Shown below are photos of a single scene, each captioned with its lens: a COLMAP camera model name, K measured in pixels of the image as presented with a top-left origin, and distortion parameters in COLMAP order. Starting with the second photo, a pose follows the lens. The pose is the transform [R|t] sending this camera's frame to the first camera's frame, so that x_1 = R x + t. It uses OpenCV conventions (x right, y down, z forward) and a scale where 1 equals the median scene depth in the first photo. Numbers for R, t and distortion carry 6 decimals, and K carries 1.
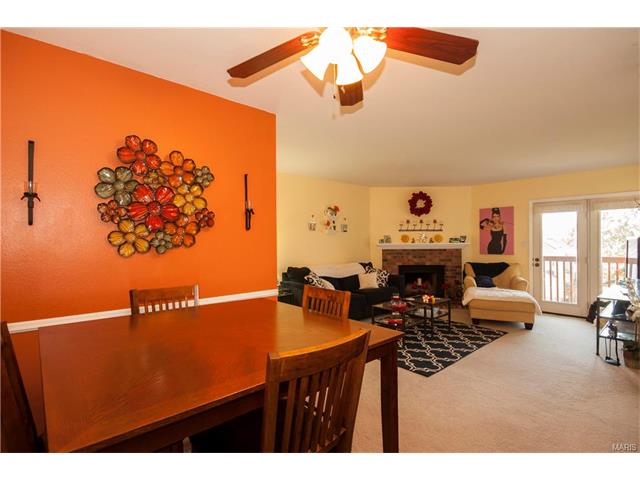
lens RADIAL K [[314.3, 0, 328.0], [0, 314.3, 239.3], [0, 0, 1]] dist [0.024124, -0.000153]
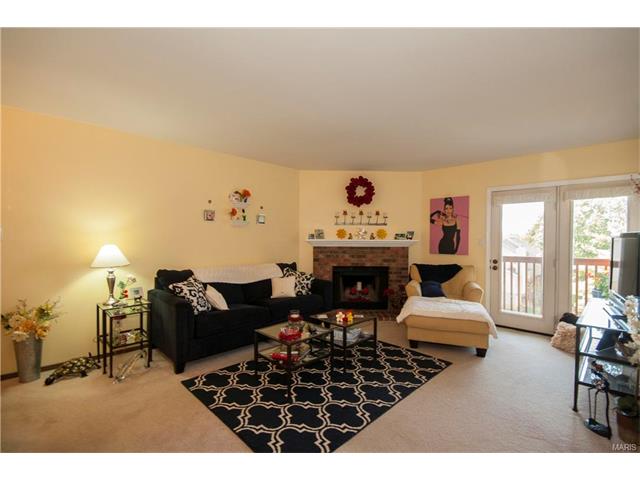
lens RADIAL K [[298.0, 0, 325.2], [0, 298.0, 239.3], [0, 0, 1]] dist [0.016284, -0.000207]
pose [[0.998664, 0.012793, 0.050059, 0.186551], [-0.013297, 0.999864, 0.009749, 0.005934], [-0.049927, -0.010402, 0.998699, 0.260078]]
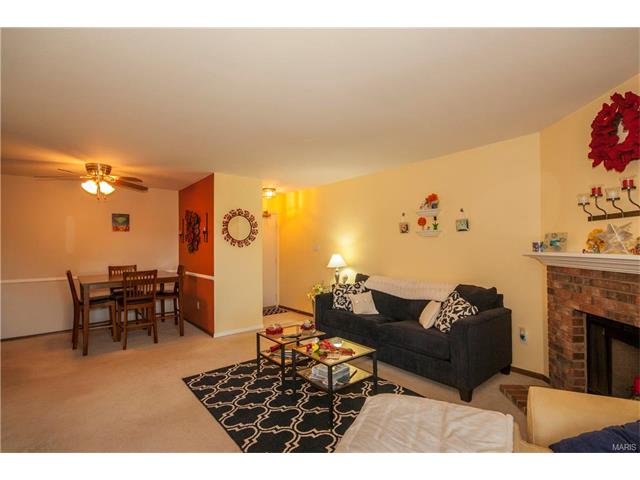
lens RADIAL K [[302.3, 0, 327.0], [0, 302.3, 241.0], [0, 0, 1]] dist [-0.012128, -0.000164]
pose [[-0.035198, -0.008872, -0.999341, 0.684180], [0.014985, 0.999843, -0.009404, -0.003177], [0.999268, -0.015306, -0.035059, 0.800786]]
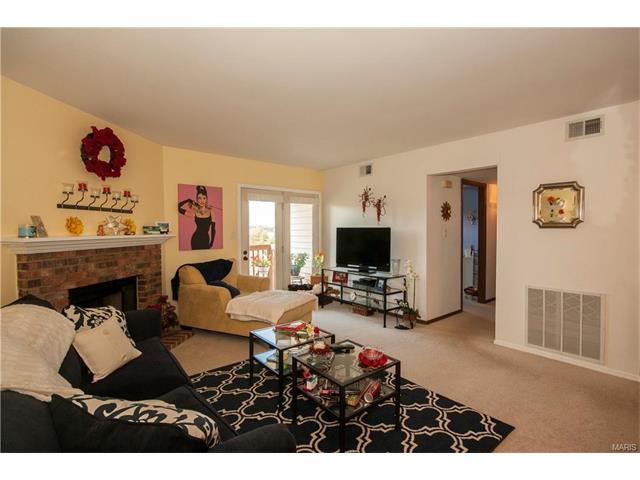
lens RADIAL K [[314.3, 0, 328.0], [0, 314.3, 239.3], [0, 0, 1]] dist [0.024124, -0.000153]
pose [[0.050249, -0.025019, 0.998423, -0.199377], [-0.000954, 0.999685, 0.025098, 0.005681], [-0.998736, -0.002214, 0.050210, 0.719393]]
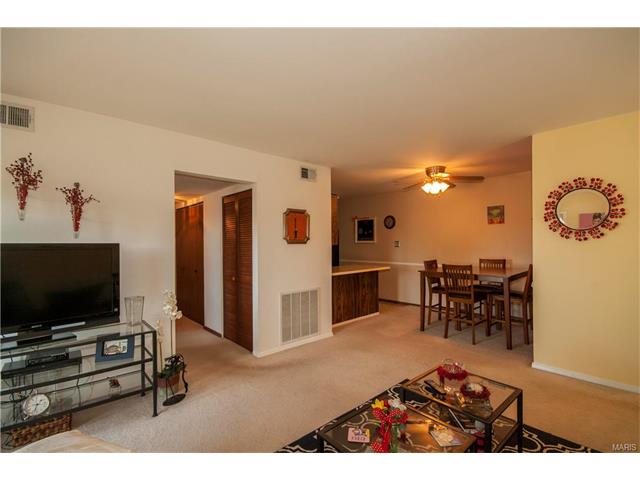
lens RADIAL K [[302.3, 0, 327.0], [0, 302.3, 241.0], [0, 0, 1]] dist [-0.012128, -0.000164]
pose [[-0.999878, 0.015536, 0.001658, 0.295736], [0.015518, 0.999827, -0.010219, 0.001380], [-0.001816, -0.010193, -0.999946, 1.030450]]
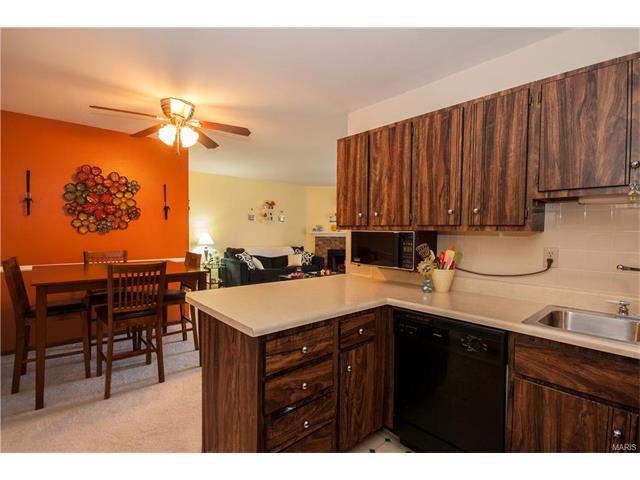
lens RADIAL K [[314.3, 0, 328.0], [0, 314.3, 239.3], [0, 0, 1]] dist [0.024124, -0.000153]
pose [[0.999829, 0.017144, -0.006952, 0.262903], [-0.016904, 0.999306, 0.033195, 0.001390], [0.007516, -0.033071, 0.999425, -0.271155]]
